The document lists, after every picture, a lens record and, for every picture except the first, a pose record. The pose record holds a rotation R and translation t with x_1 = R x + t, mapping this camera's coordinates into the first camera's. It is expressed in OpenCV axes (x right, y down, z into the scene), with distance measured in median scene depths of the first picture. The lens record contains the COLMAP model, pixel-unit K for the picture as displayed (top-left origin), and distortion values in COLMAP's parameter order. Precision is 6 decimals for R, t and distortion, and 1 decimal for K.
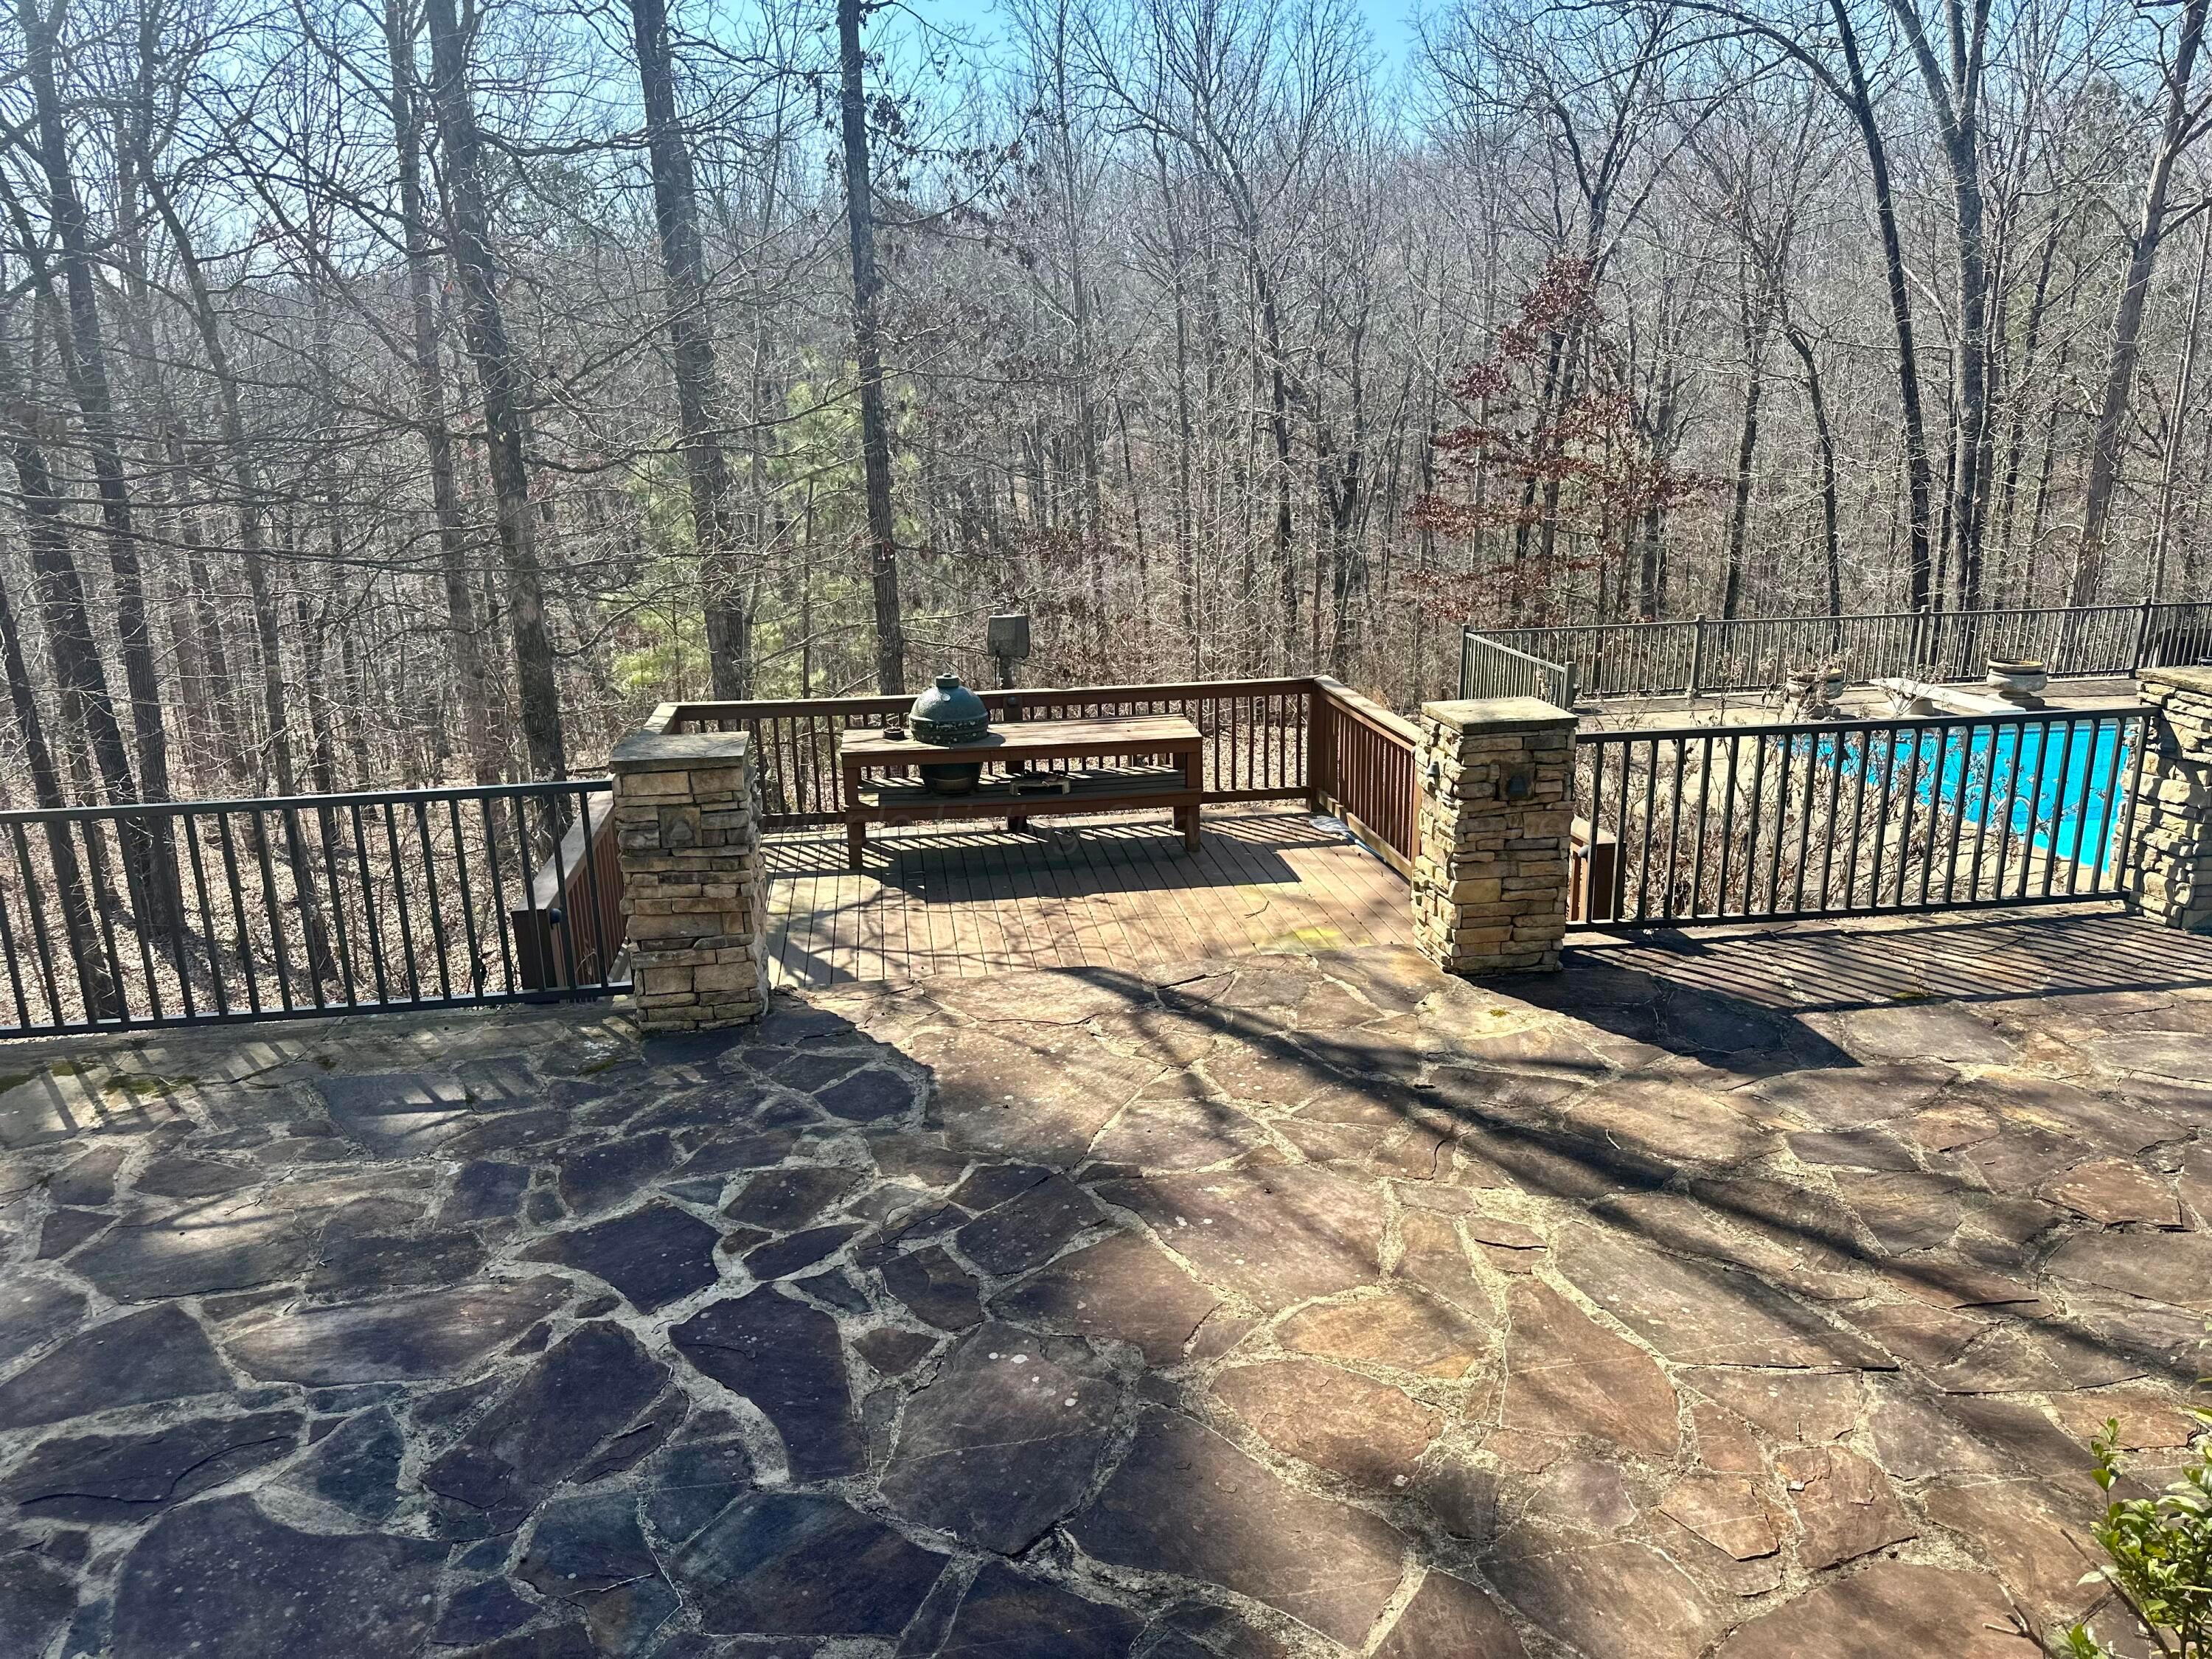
lens RADIAL K [[1568.9, 0, 1104.2], [0, 1568.9, 832.1], [0, 0, 1]] dist [0.052095, -0.005112]
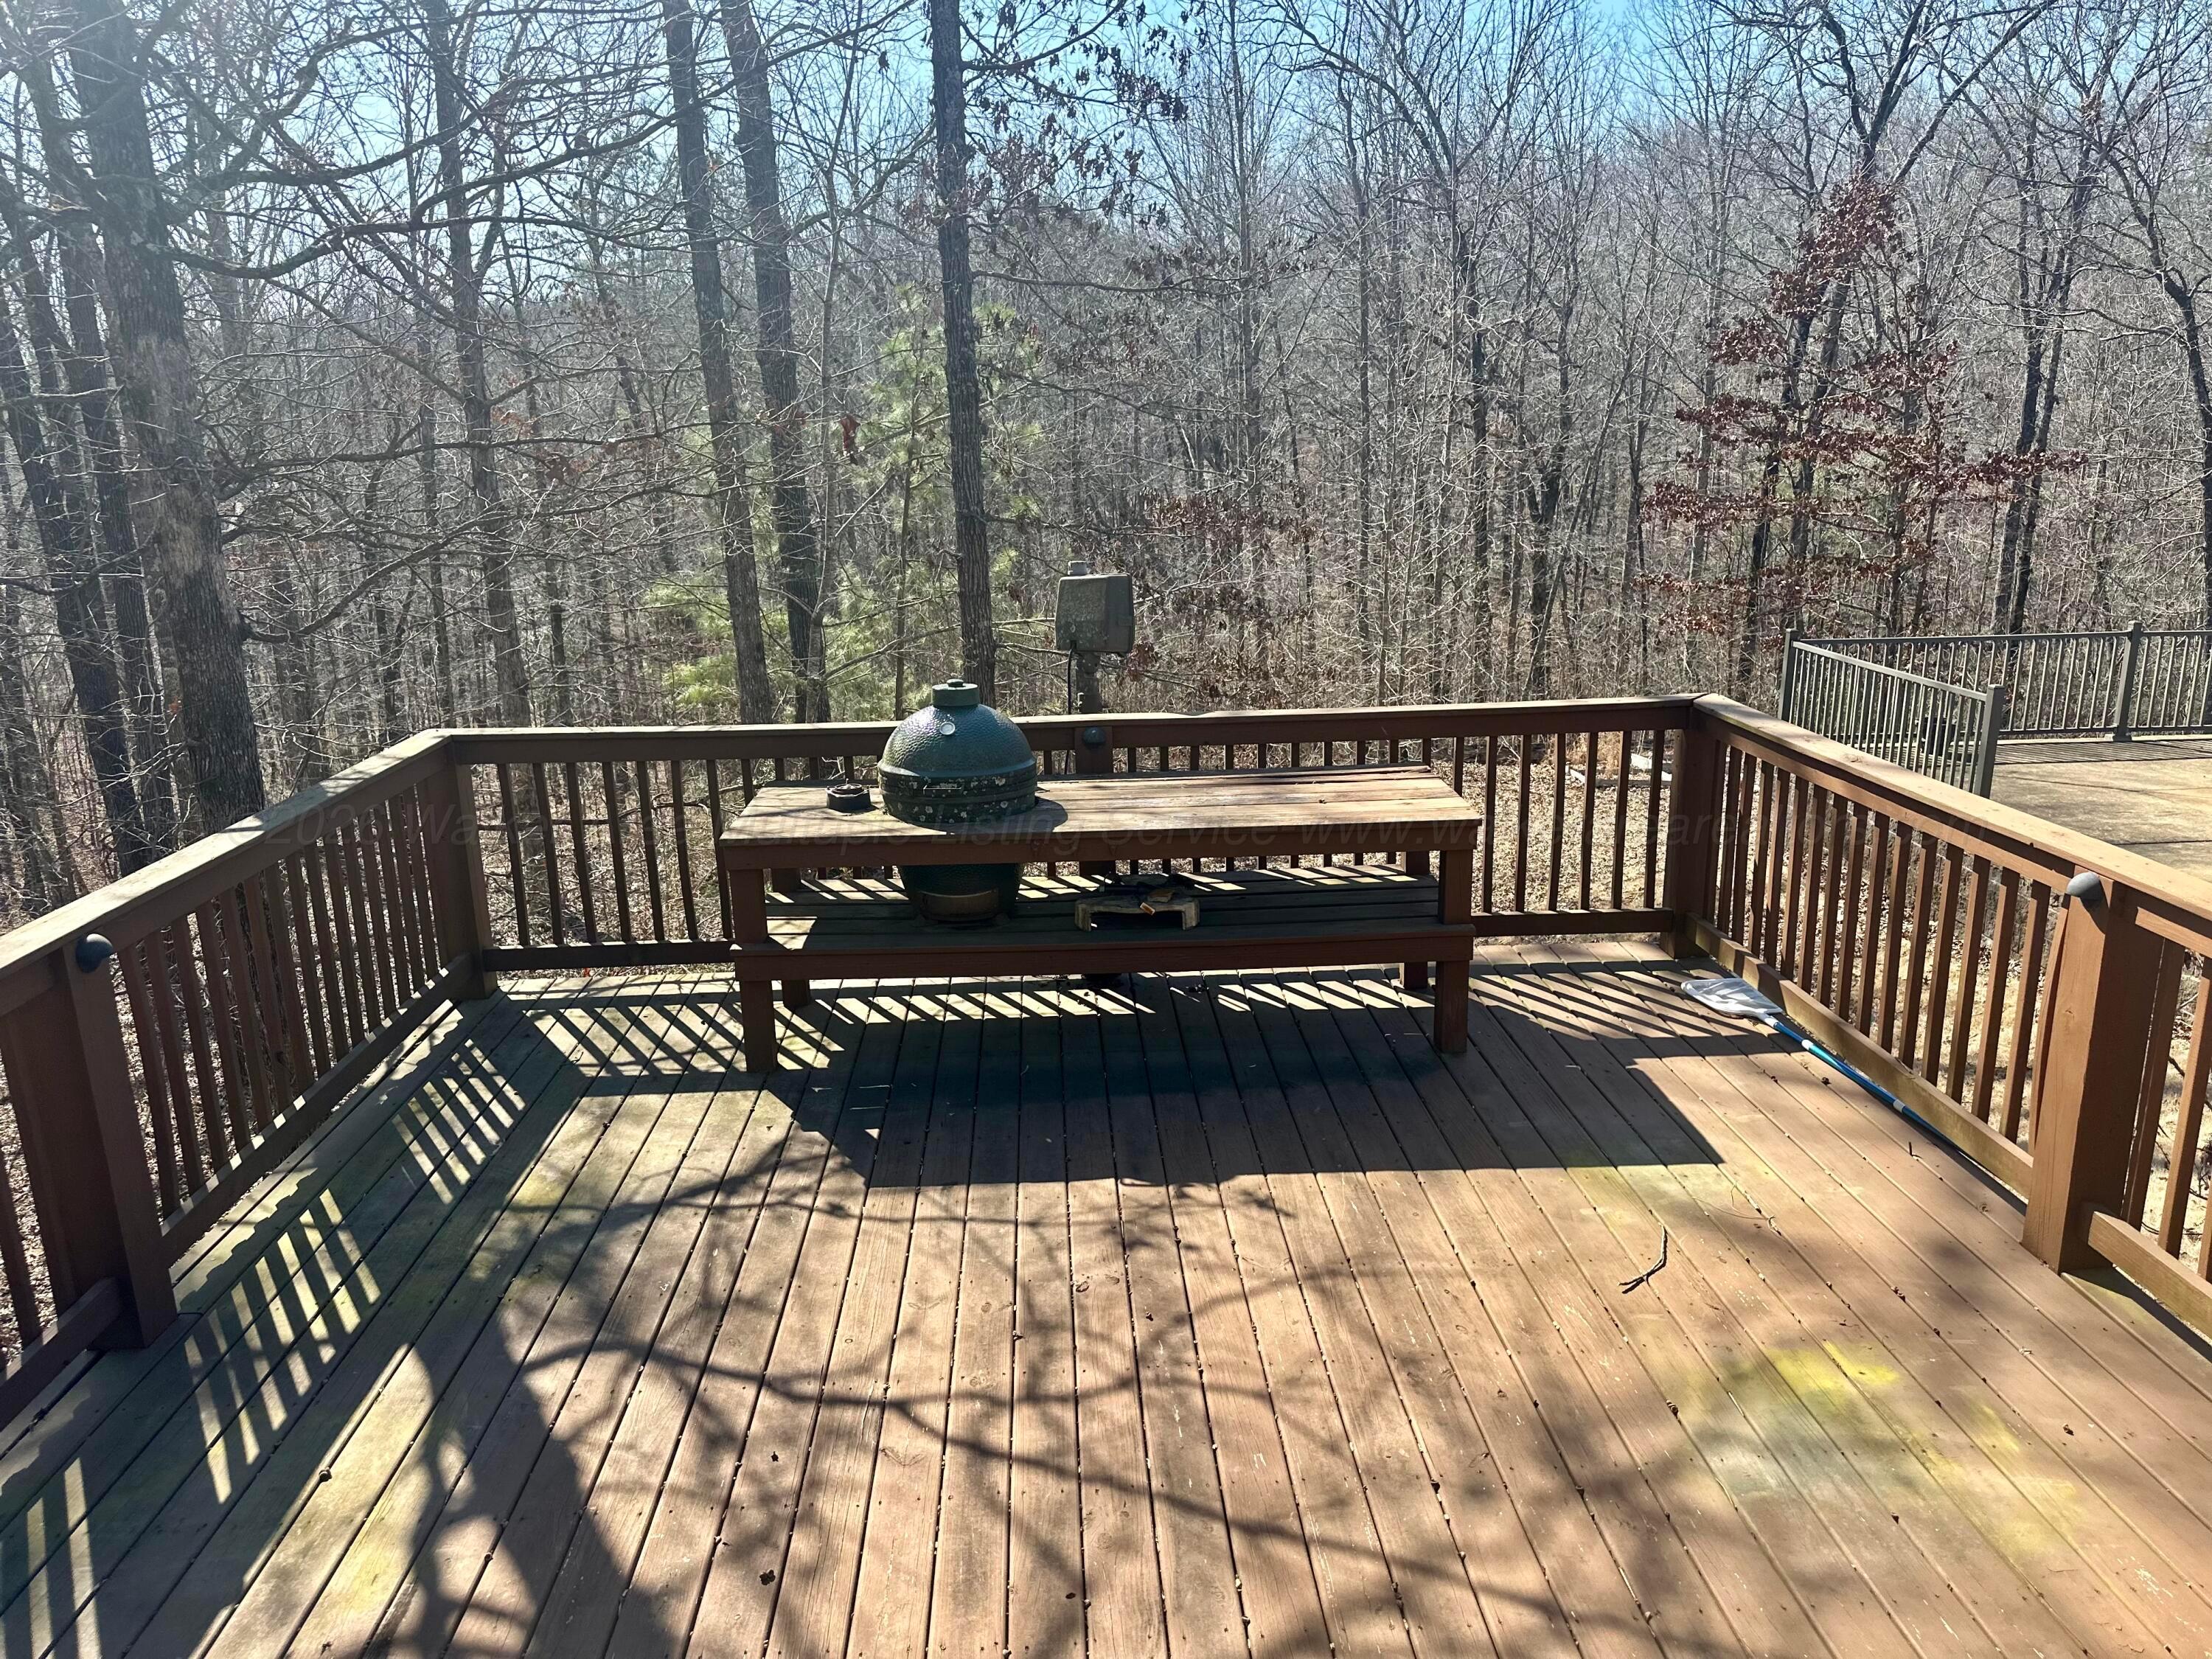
lens RADIAL K [[1568.9, 0, 1094.4], [0, 1568.9, 830.1], [0, 0, 1]] dist [0.052095, -0.005112]
pose [[0.994241, 0.022766, -0.104720, -0.003548], [-0.024493, 0.999584, -0.015238, -0.046217], [0.104330, 0.017715, 0.994385, 0.503796]]
